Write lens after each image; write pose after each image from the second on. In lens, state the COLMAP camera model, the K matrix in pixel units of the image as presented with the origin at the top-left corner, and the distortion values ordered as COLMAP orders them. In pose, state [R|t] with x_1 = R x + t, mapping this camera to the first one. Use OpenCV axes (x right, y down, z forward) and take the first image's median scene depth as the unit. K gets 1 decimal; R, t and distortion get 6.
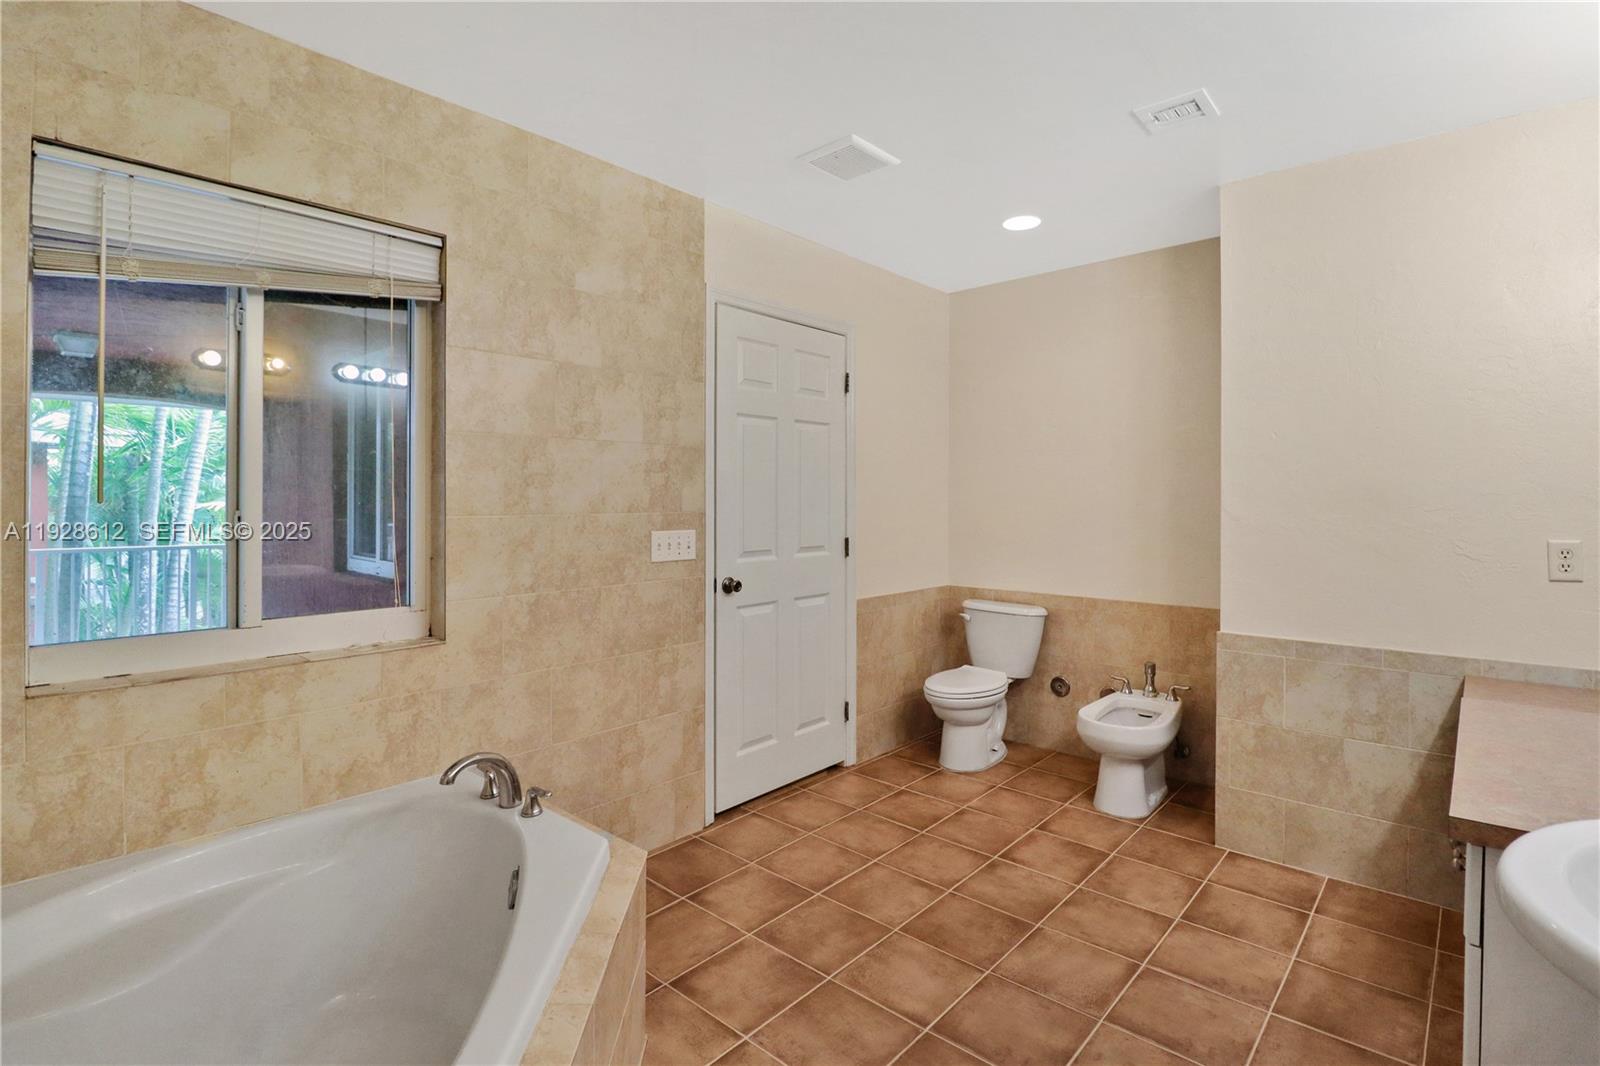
lens RADIAL K [[756.8, 0, 812.9], [0, 756.8, 487.9], [0, 0, 1]] dist [-0.020708, -0.000620]
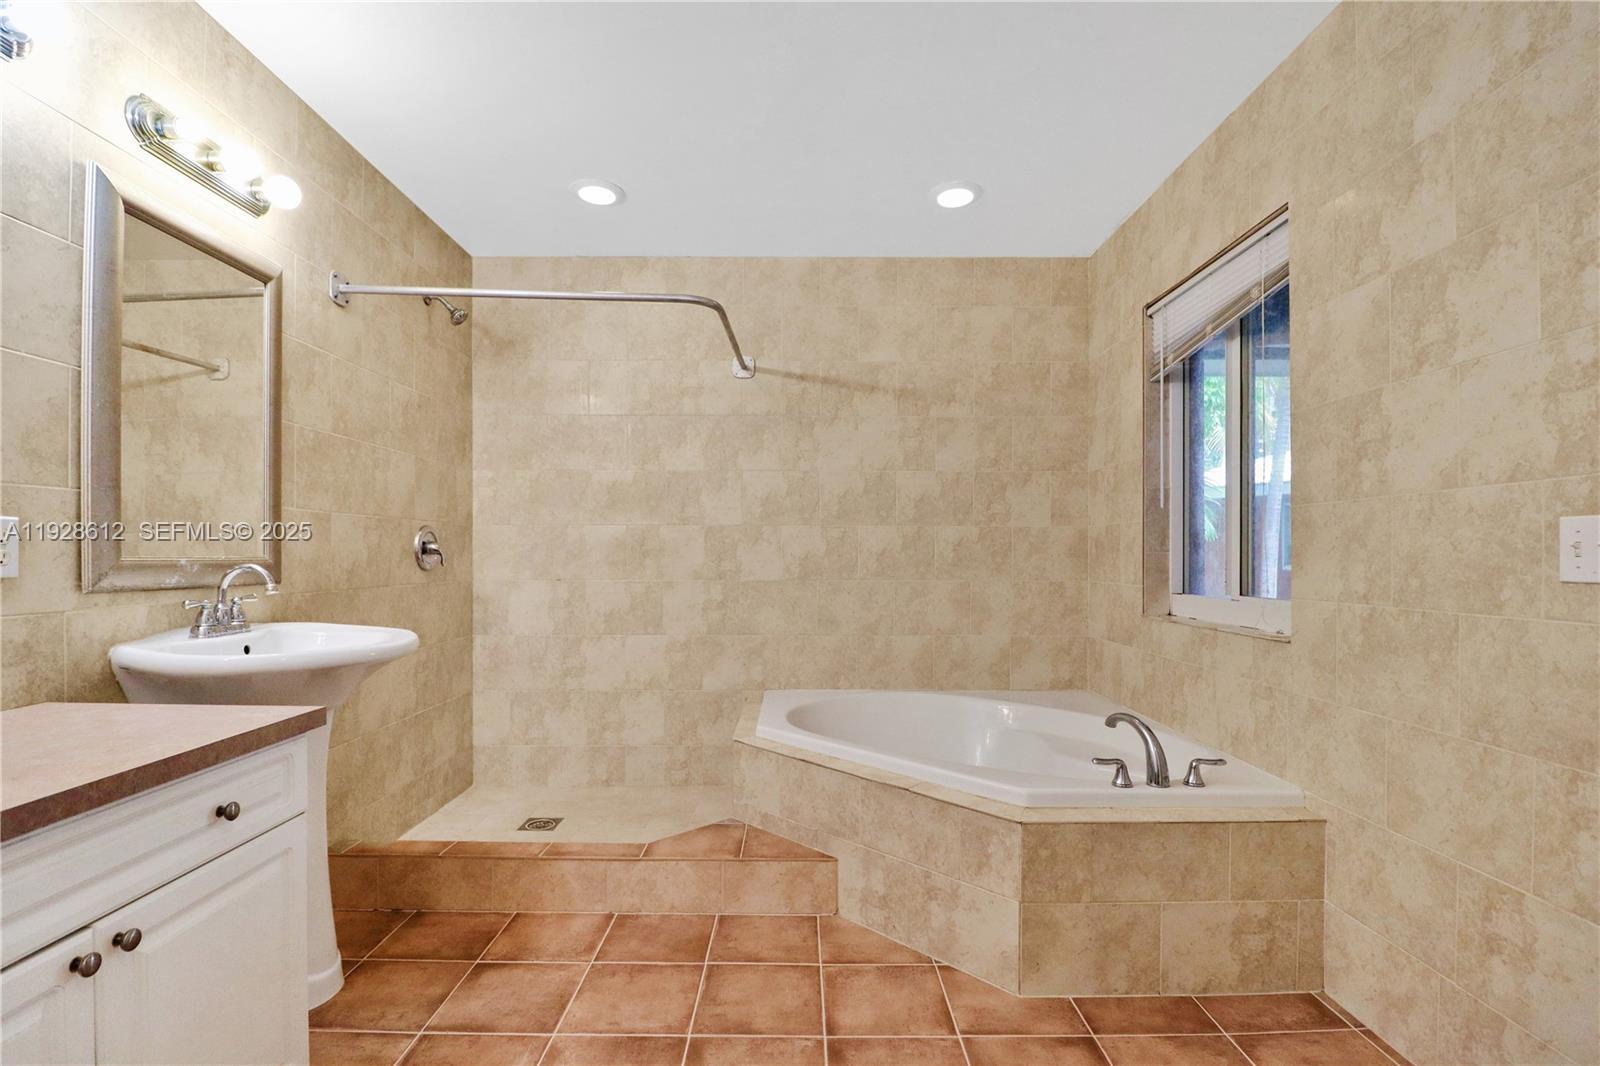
lens RADIAL K [[756.8, 0, 808.4], [0, 756.8, 557.7], [0, 0, 1]] dist [-0.020708, -0.000620]
pose [[-0.738785, -0.003976, -0.673929, 0.493385], [0.001302, 0.999972, -0.007327, 0.093832], [0.673940, -0.006291, -0.738760, 1.115995]]
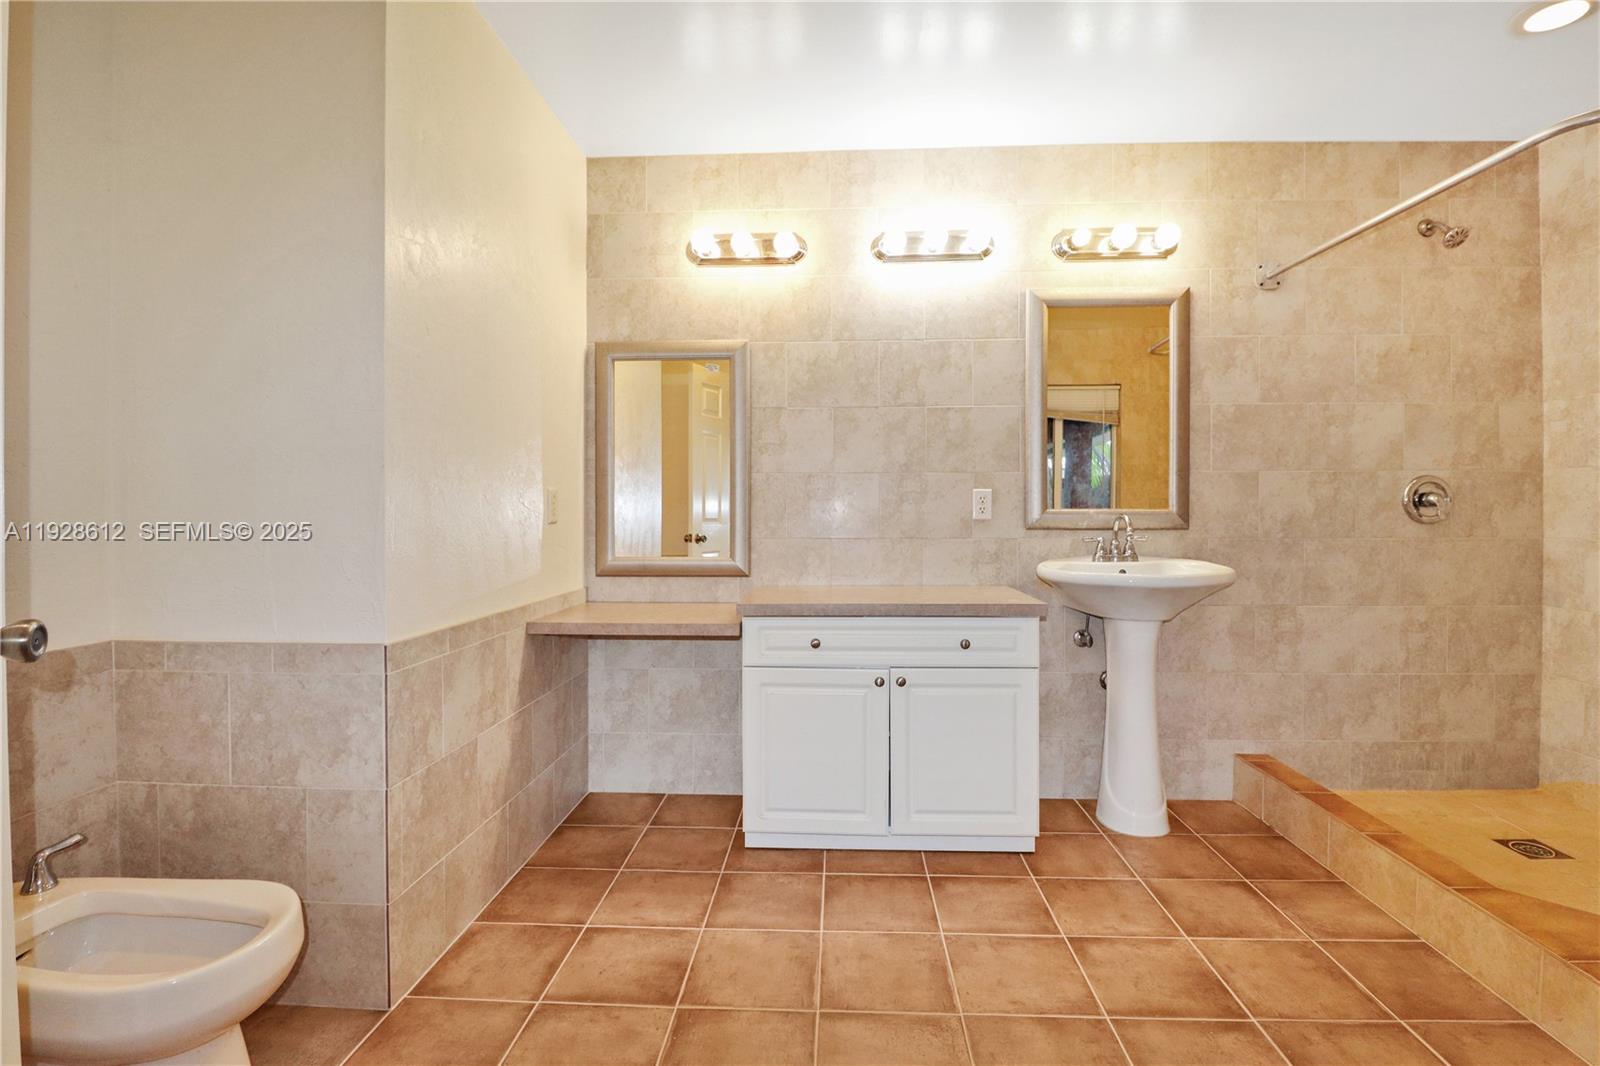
lens RADIAL K [[756.8, 0, 796.8], [0, 756.8, 524.4], [0, 0, 1]] dist [-0.020708, -0.000620]
pose [[-0.619991, -0.015213, 0.784462, -0.122983], [-0.007576, 0.999881, 0.013403, 0.097536], [-0.784573, 0.002366, -0.620032, 1.228364]]
